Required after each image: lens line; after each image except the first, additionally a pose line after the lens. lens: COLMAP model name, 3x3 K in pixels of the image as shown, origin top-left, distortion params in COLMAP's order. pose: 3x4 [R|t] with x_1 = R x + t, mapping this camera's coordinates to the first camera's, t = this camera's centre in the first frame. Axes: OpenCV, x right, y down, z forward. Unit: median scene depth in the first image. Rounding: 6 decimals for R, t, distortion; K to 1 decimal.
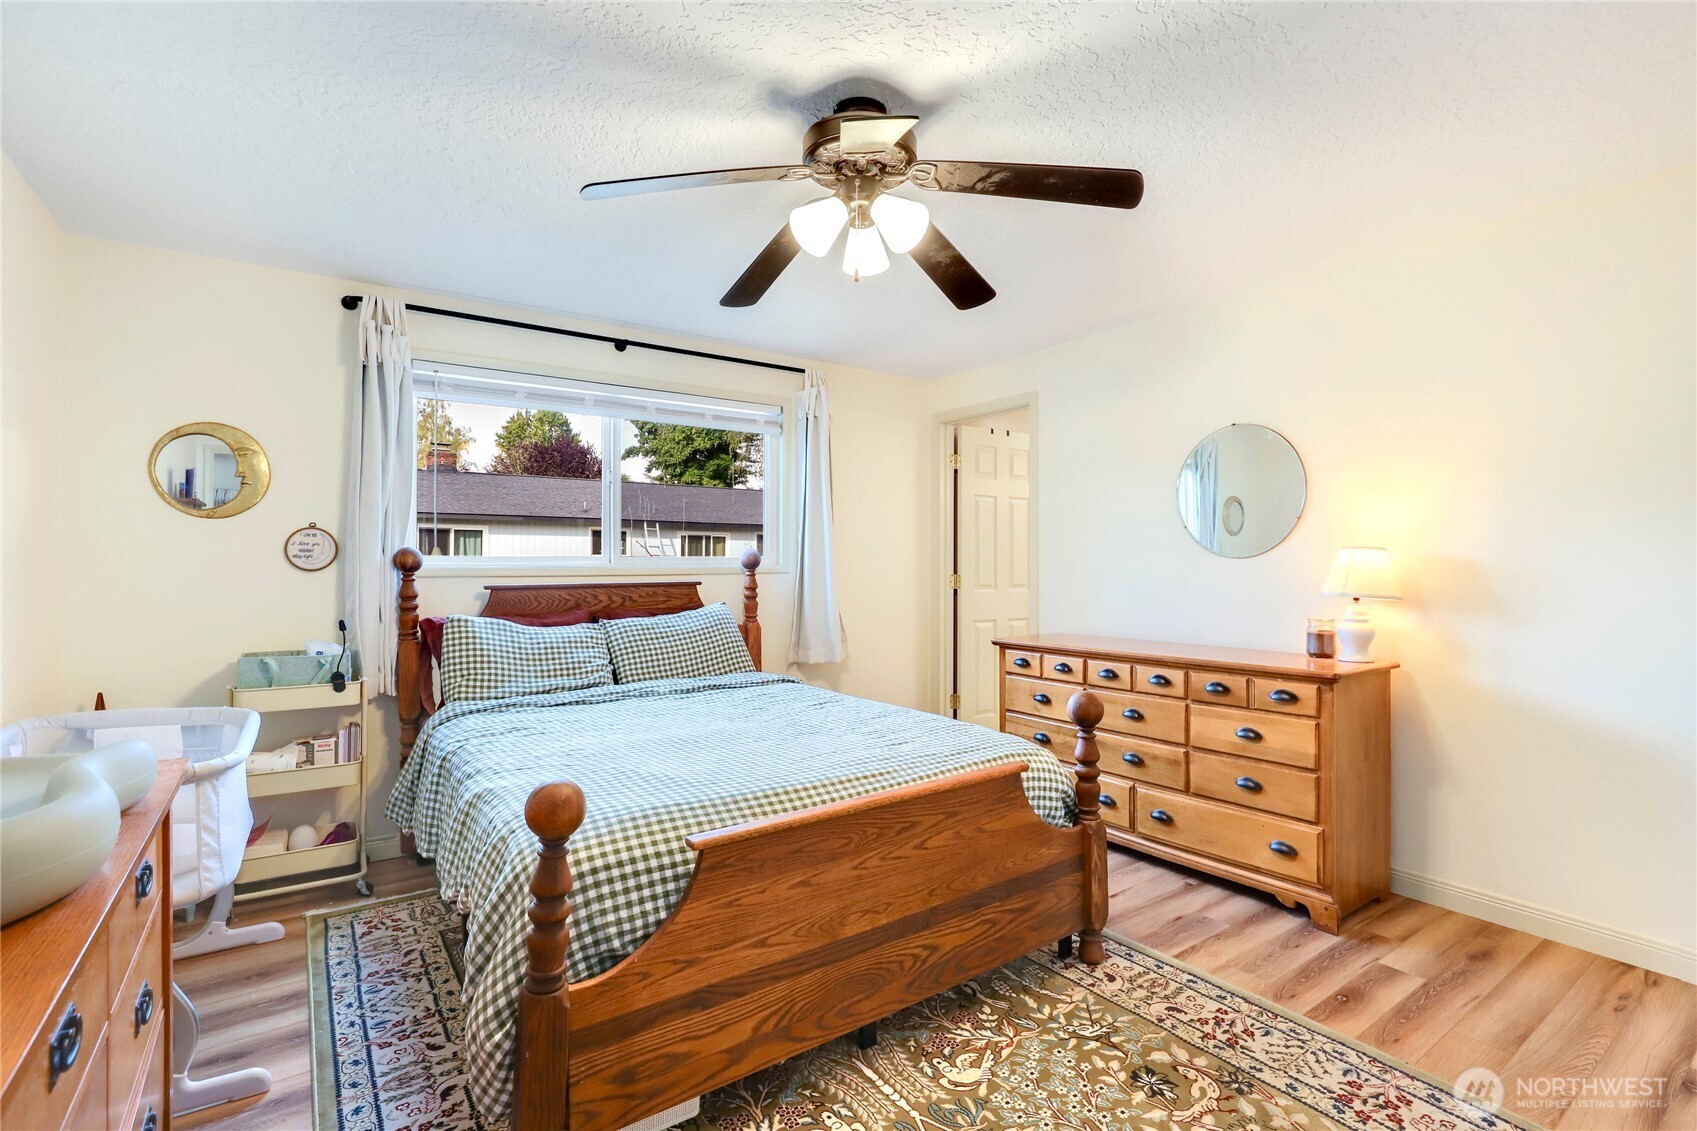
lens RADIAL K [[787.0, 0, 848.5], [0, 787.0, 565.5], [0, 0, 1]] dist [-0.009537, -0.000428]
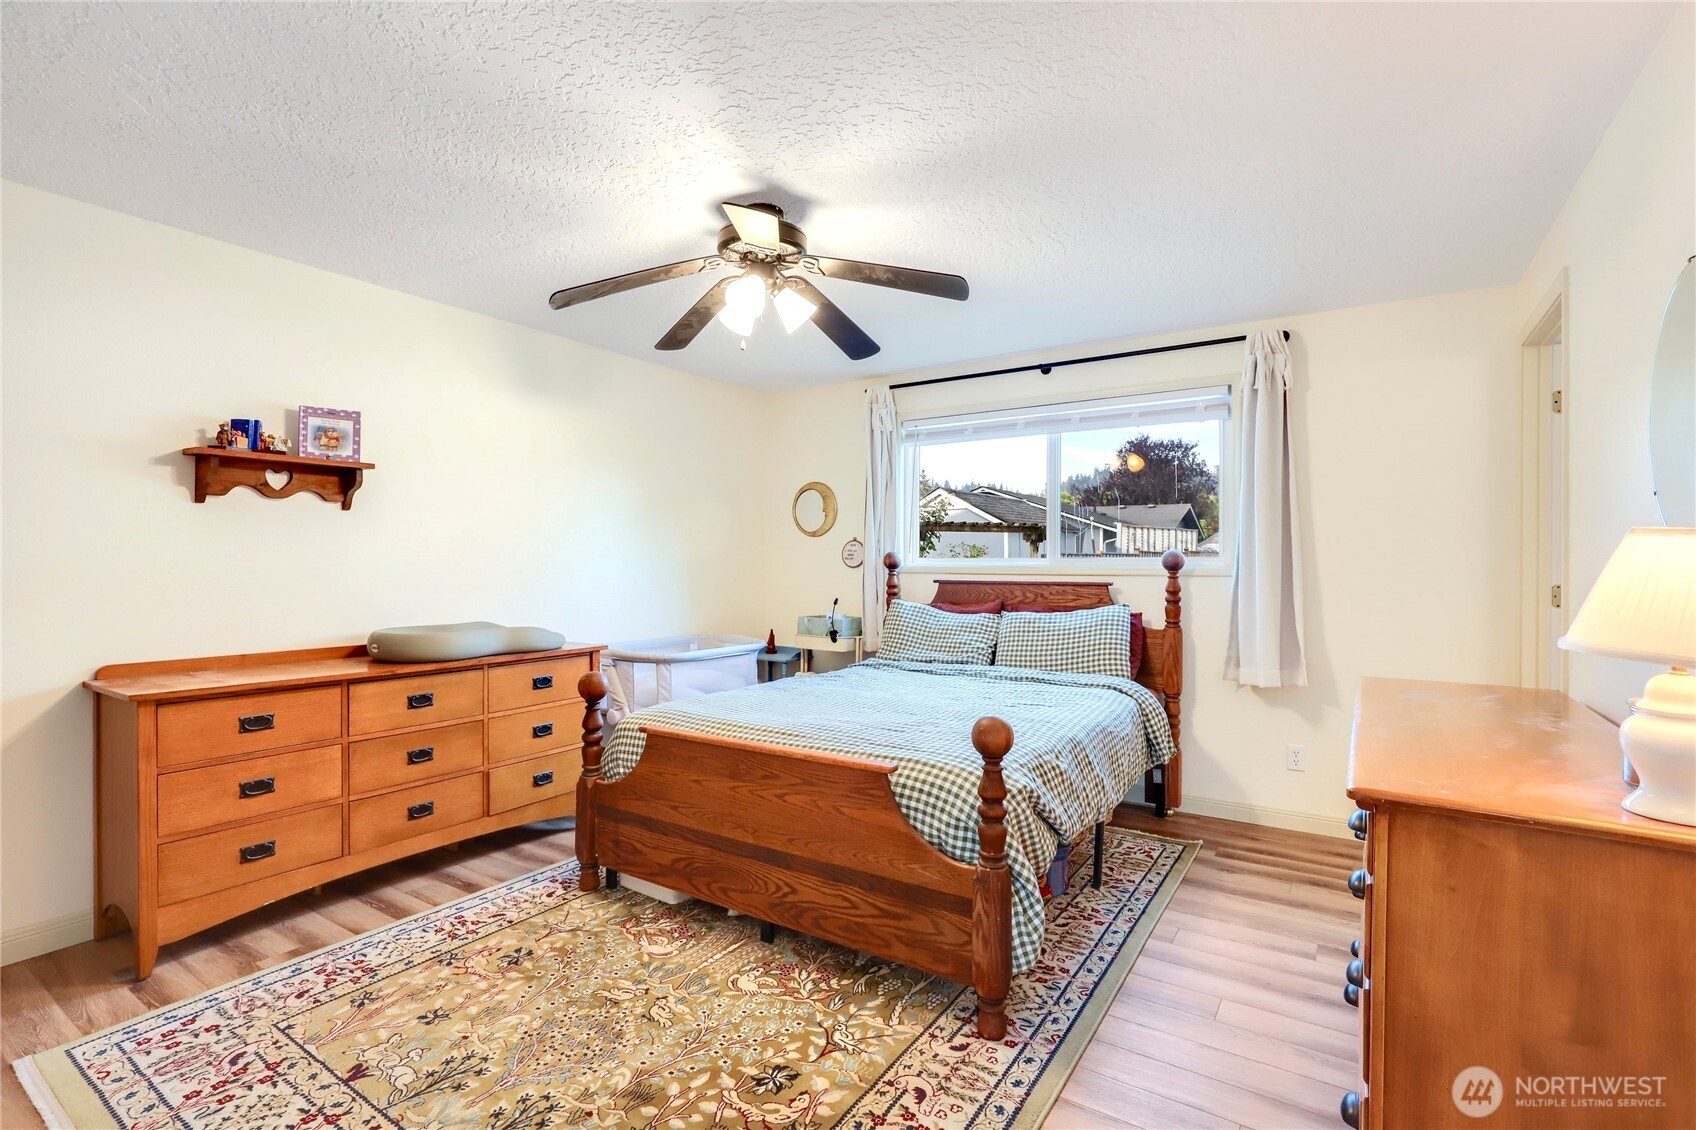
lens RADIAL K [[771.6, 0, 848.0], [0, 771.6, 565.0], [0, 0, 1]] dist [-0.011140, 0.000750]
pose [[0.357268, 0.005083, -0.933988, 1.102926], [-0.008749, 0.999960, 0.002095, -0.001815], [0.933961, 0.007423, 0.357298, 0.600763]]
